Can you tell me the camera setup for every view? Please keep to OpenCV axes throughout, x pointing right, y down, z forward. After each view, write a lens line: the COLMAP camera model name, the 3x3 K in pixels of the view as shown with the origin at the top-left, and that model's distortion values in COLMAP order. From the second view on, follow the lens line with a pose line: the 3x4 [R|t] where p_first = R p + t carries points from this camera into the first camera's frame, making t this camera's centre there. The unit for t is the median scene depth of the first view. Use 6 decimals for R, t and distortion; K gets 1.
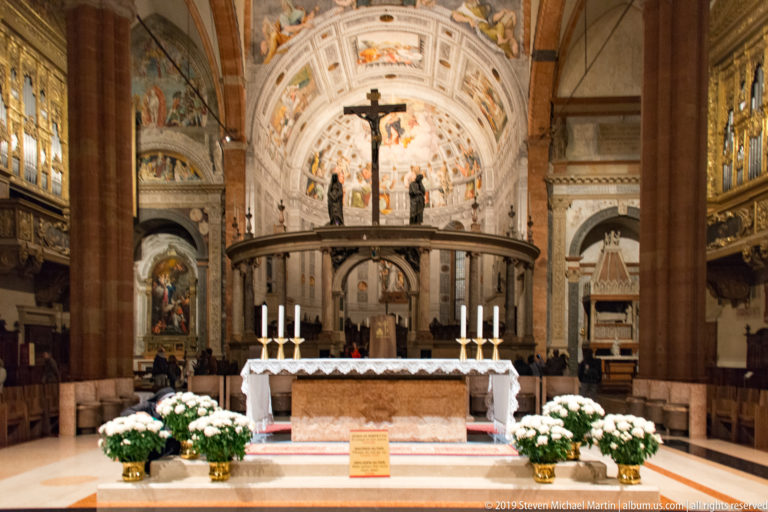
lens RADIAL K [[625.9, 0, 382.1], [0, 625.9, 324.3], [0, 0, 1]] dist [0.221275, 0.000259]
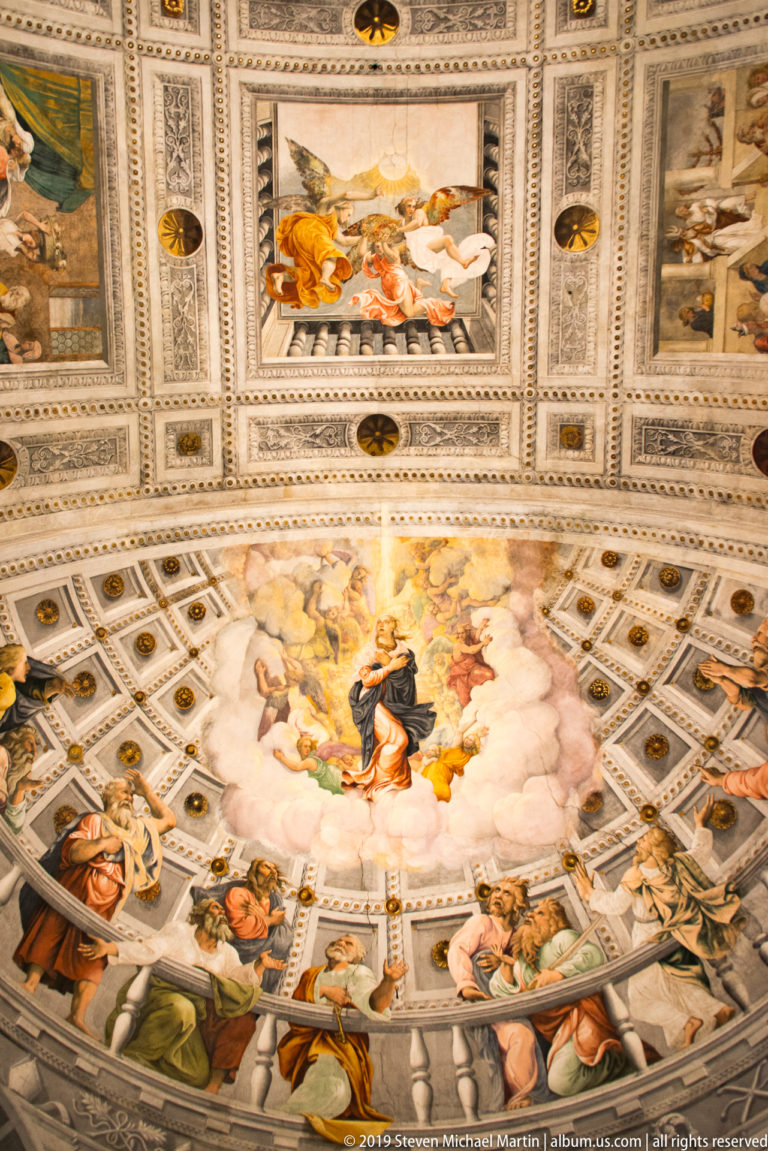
lens RADIAL K [[942.9, 0, 360.1], [0, 942.9, 474.1], [0, 0, 1]] dist [0.037570, -0.035946]
pose [[0.999270, 0.035818, 0.013294, 0.000610], [0.006819, 0.175158, -0.984517, 0.018423], [-0.037592, 0.983889, 0.174786, 0.857048]]
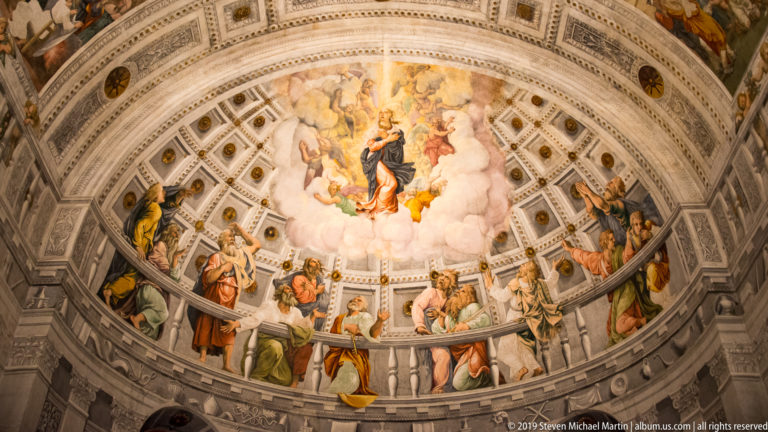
lens RADIAL K [[899.8, 0, 382.2], [0, 899.8, 184.5], [0, 0, 1]] dist [0.062106, 0.249817]
pose [[0.998837, 0.032569, 0.035550, -0.001397], [-0.005153, 0.805235, -0.592934, 0.009521], [-0.047937, 0.592061, 0.804466, 0.591376]]
